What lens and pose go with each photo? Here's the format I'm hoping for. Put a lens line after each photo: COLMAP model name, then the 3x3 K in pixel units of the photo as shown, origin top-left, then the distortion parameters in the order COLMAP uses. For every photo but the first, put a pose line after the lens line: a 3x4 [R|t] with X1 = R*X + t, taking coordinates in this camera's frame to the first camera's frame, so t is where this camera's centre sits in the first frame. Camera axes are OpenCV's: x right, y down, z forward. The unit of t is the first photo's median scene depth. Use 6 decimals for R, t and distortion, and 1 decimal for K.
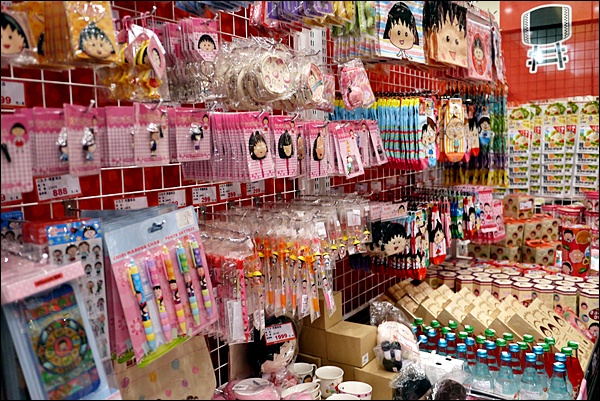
lens RADIAL K [[497.7, 0, 300.0], [0, 497.7, 200.5], [0, 0, 1]] dist [-0.028855, 0.009360]
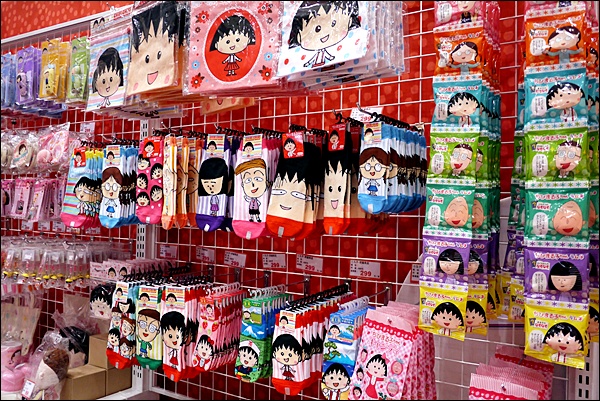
lens RADIAL K [[491.6, 0, 300.0], [0, 491.6, 200.5], [0, 0, 1]] dist [-0.052785, -0.001449]
pose [[0.062846, 0.019520, -0.997832, 1.085764], [-0.135193, 0.990760, 0.010867, -0.164248], [0.988824, 0.134217, 0.064904, 1.261760]]
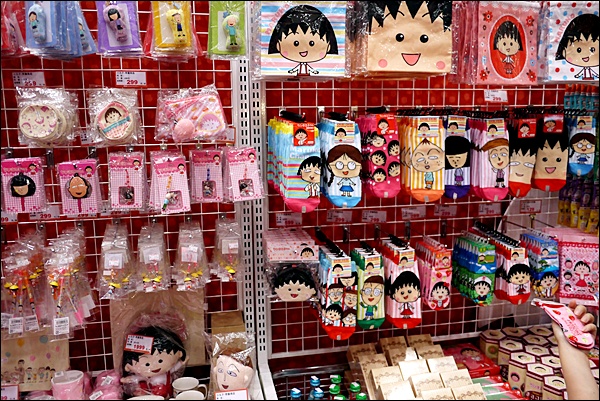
lens RADIAL K [[497.7, 0, 300.0], [0, 497.7, 200.5], [0, 0, 1]] dist [-0.028855, 0.009360]
pose [[0.734033, 0.136961, -0.665160, 0.745565], [-0.090045, 0.990433, 0.104568, -0.156978], [0.673118, -0.016862, 0.739343, 0.365682]]
